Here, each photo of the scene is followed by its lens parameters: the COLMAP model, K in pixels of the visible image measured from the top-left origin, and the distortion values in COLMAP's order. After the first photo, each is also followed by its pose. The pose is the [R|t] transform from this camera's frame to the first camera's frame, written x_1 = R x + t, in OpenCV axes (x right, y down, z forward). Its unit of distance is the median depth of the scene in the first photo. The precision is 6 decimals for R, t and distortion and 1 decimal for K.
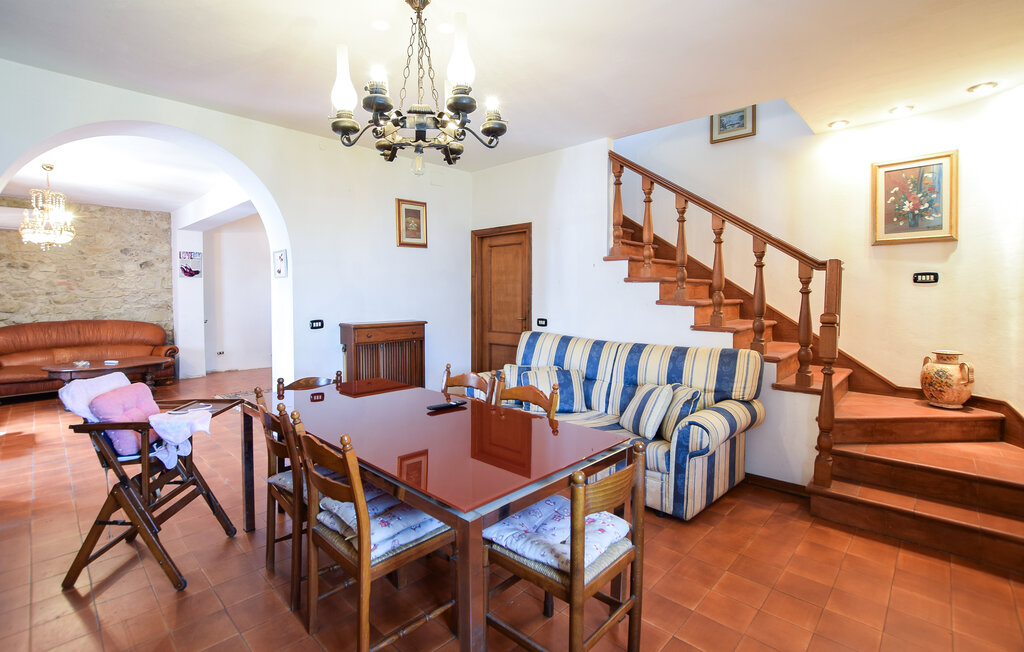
lens RADIAL K [[451.4, 0, 491.7], [0, 451.4, 309.2], [0, 0, 1]] dist [-0.022594, 0.000161]
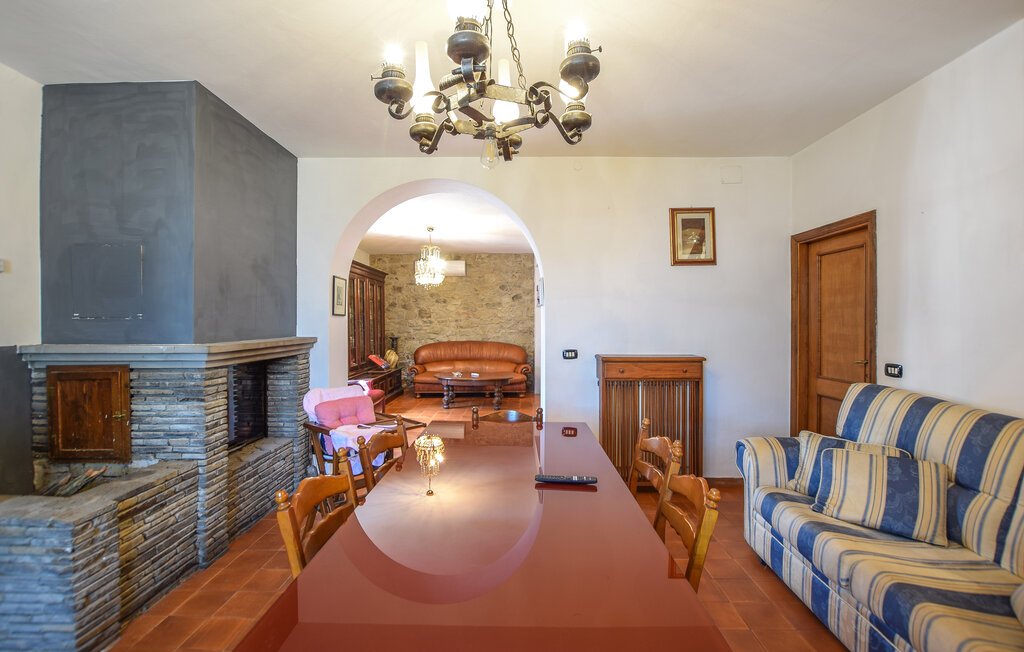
lens RADIAL K [[448.7, 0, 514.1], [0, 448.7, 322.9], [0, 0, 1]] dist [-0.027070, 0.000026]
pose [[0.701943, 0.005358, -0.712213, 0.151927], [-0.026849, 0.999460, -0.018942, -0.008701], [0.711727, 0.032418, 0.701708, 0.188217]]
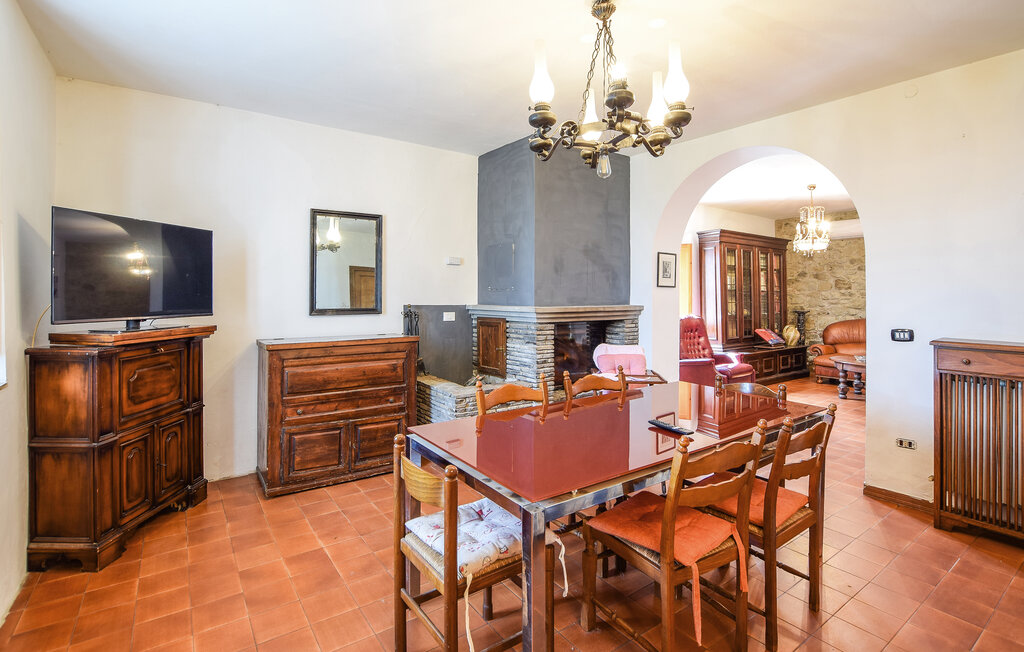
lens RADIAL K [[488.5, 0, 511.3], [0, 488.5, 288.9], [0, 0, 1]] dist [-0.045839, -0.000093]
pose [[-0.164090, -0.005076, -0.986432, 0.363416], [-0.038280, 0.999266, 0.001225, -0.014088], [0.985702, 0.037962, -0.164164, 0.371158]]
